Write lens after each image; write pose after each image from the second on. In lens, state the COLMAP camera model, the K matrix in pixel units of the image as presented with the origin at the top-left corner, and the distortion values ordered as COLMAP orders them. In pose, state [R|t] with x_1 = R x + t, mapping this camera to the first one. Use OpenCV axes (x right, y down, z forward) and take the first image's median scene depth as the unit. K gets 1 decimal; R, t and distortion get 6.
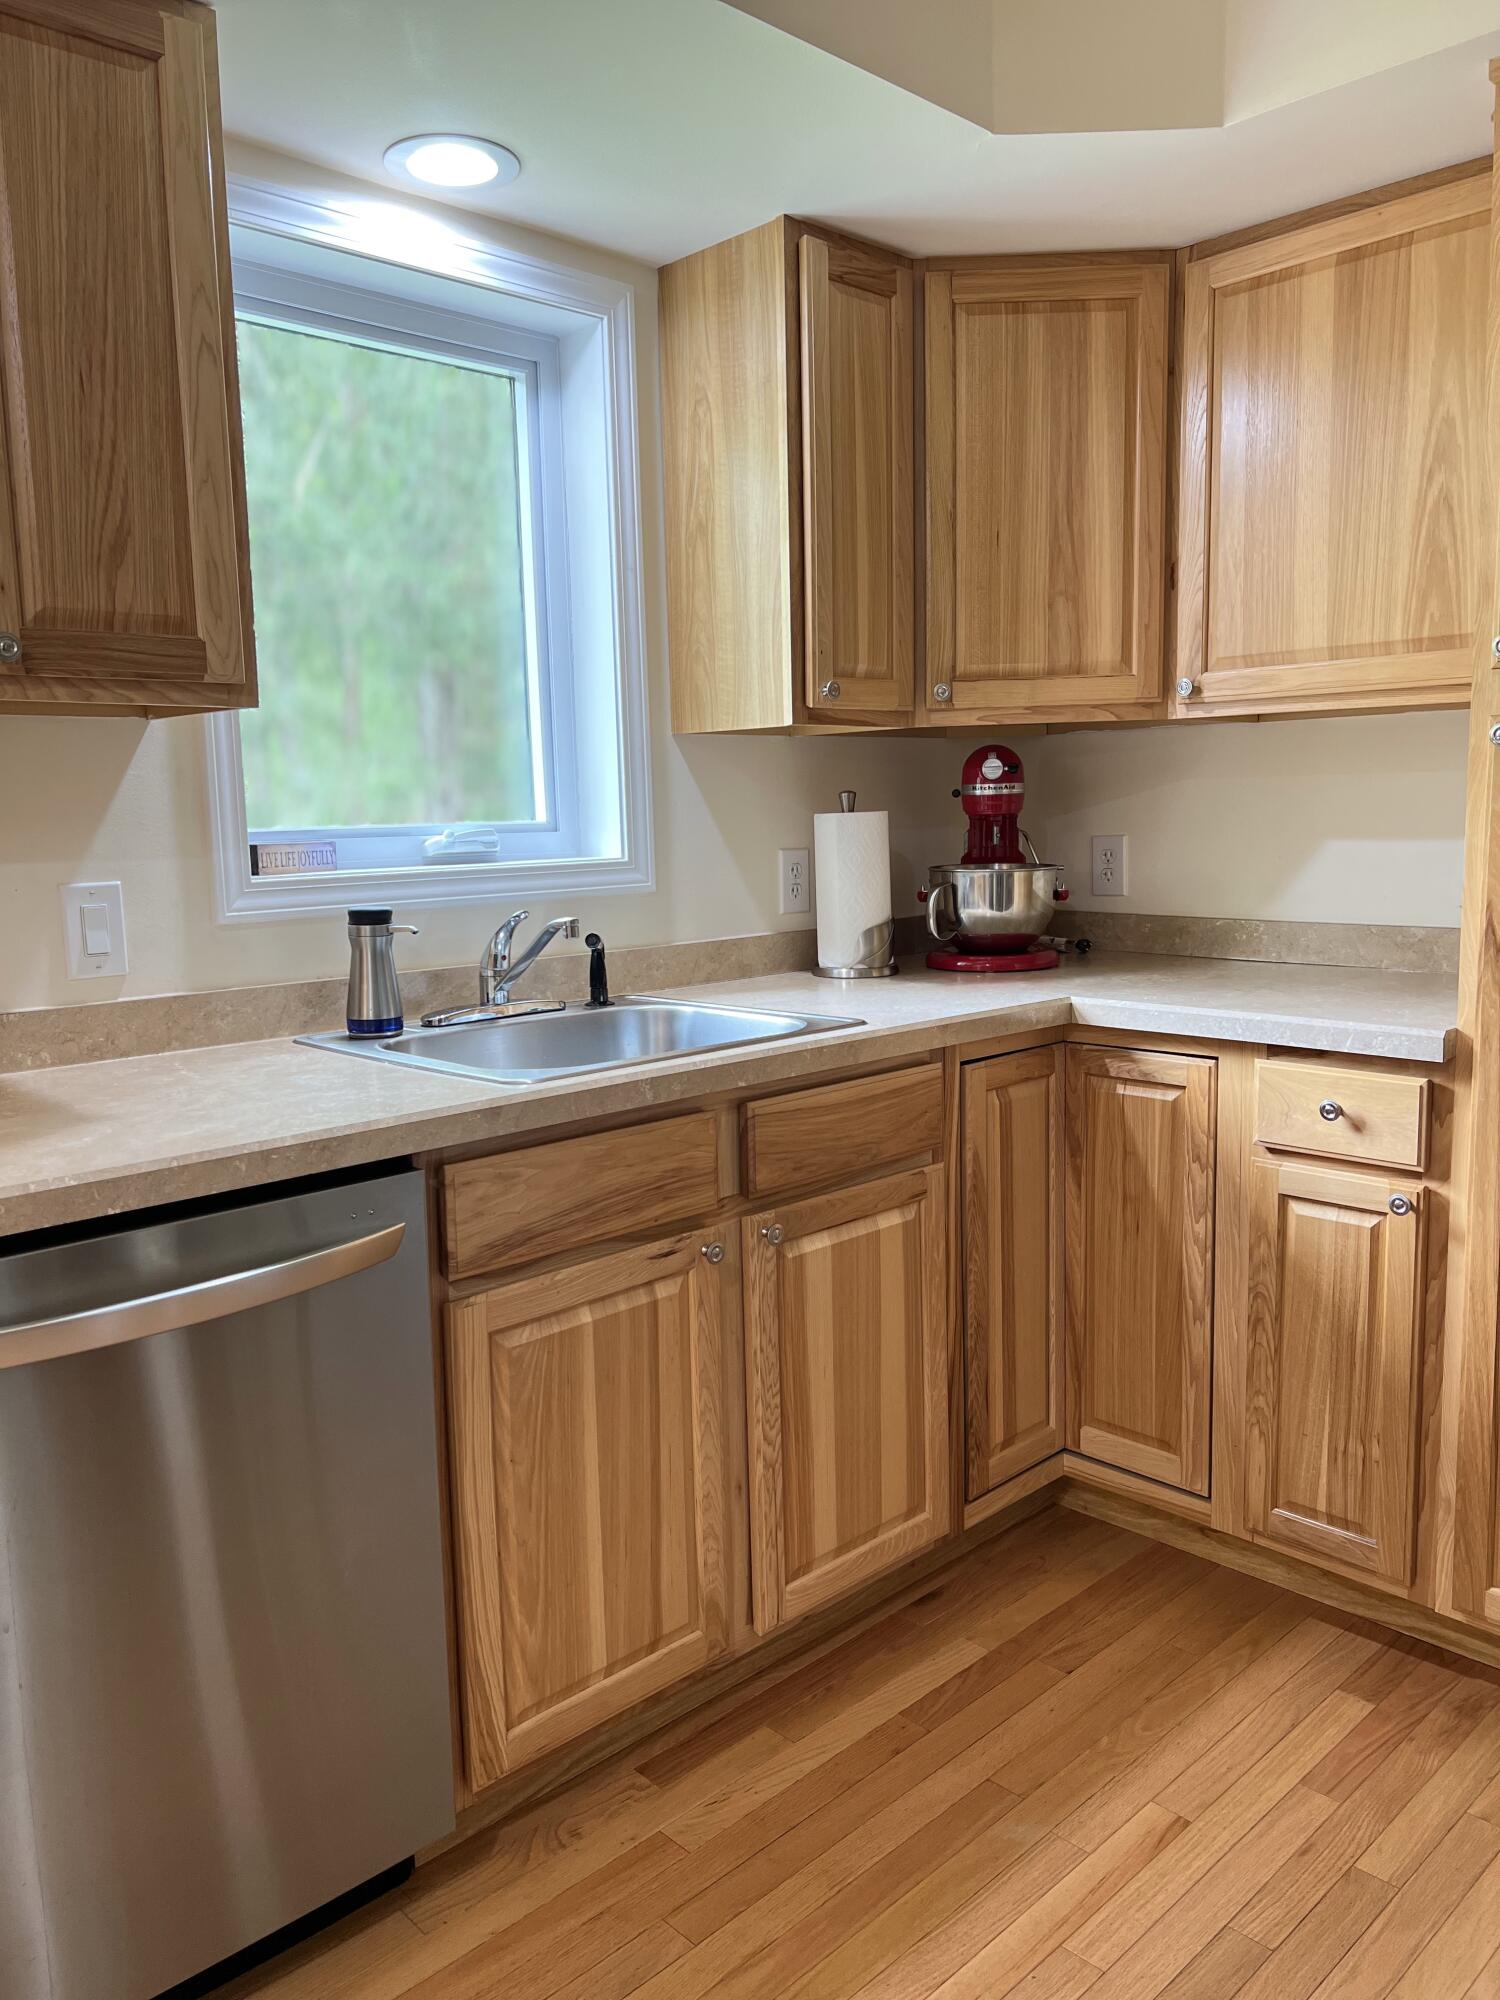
lens RADIAL K [[1505.3, 0, 748.9], [0, 1505.3, 1000.9], [0, 0, 1]] dist [0.018238, -0.003643]
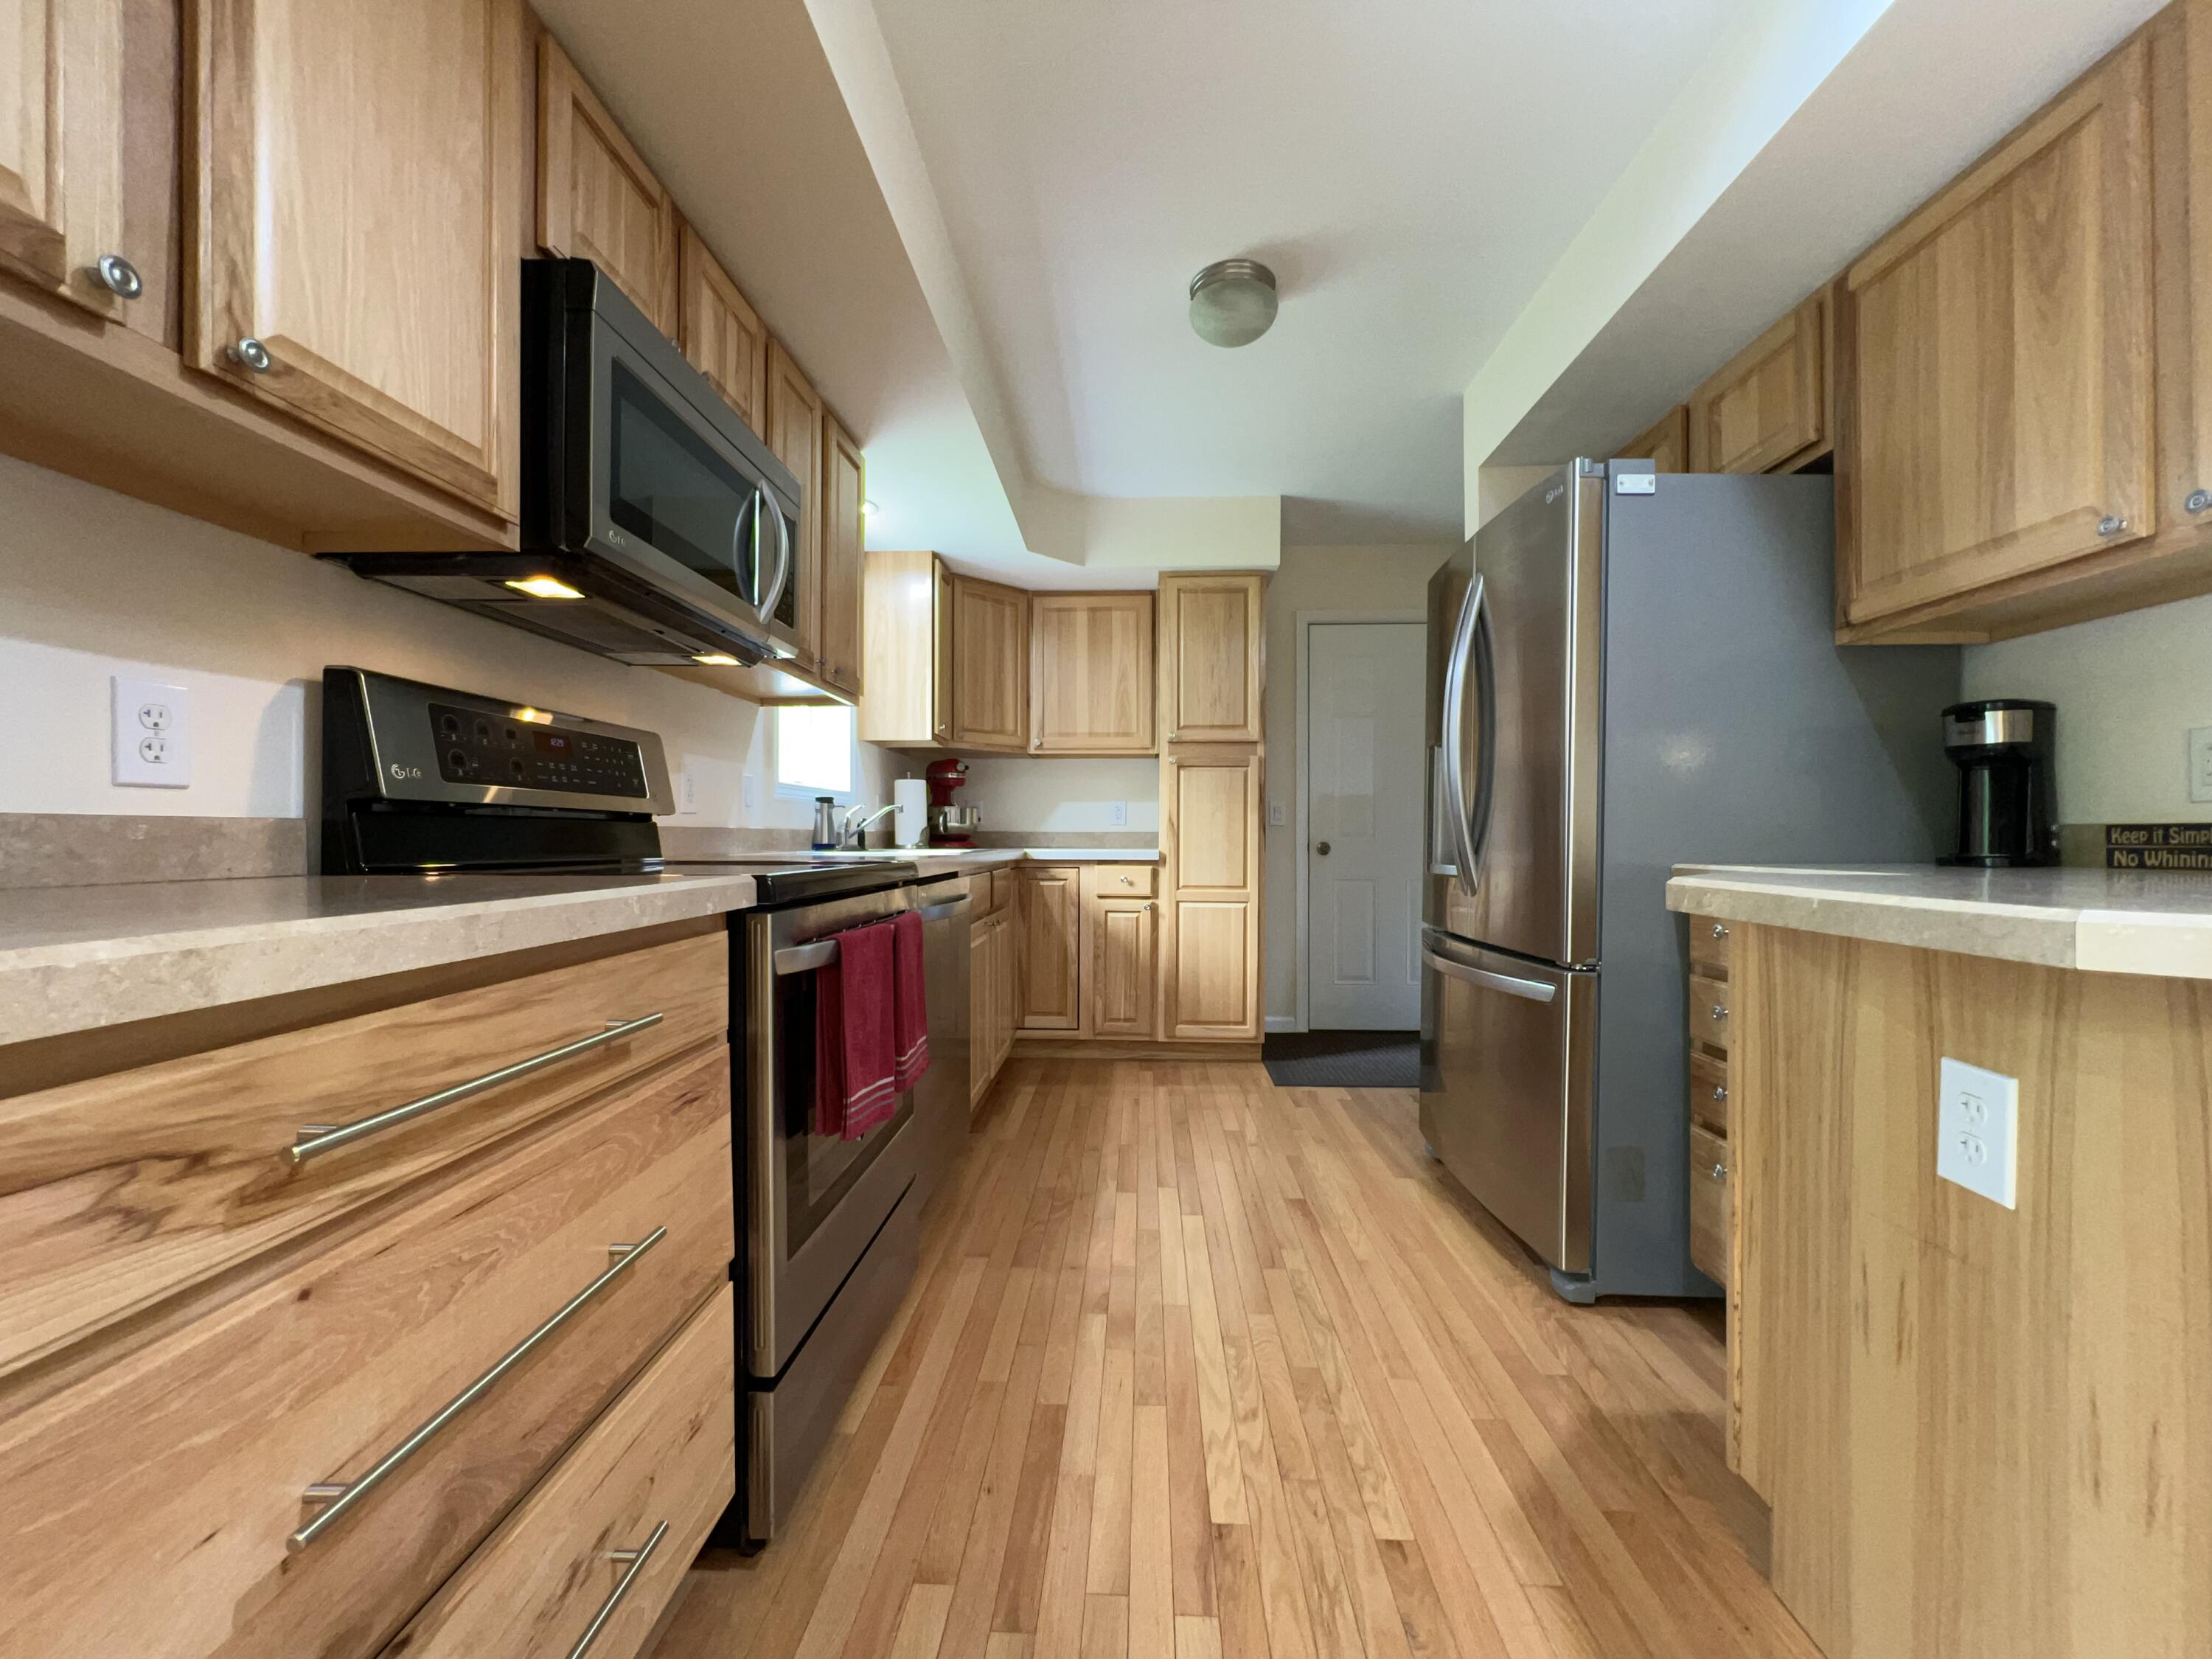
lens RADIAL K [[885.9, 0, 1107.8], [0, 885.9, 835.6], [0, 0, 1]] dist [-0.004386, 0.000480]
pose [[0.719981, 0.026080, 0.693503, -0.808259], [0.072365, 0.991025, -0.112397, 0.168232], [-0.690210, 0.131109, 0.711632, -0.243973]]
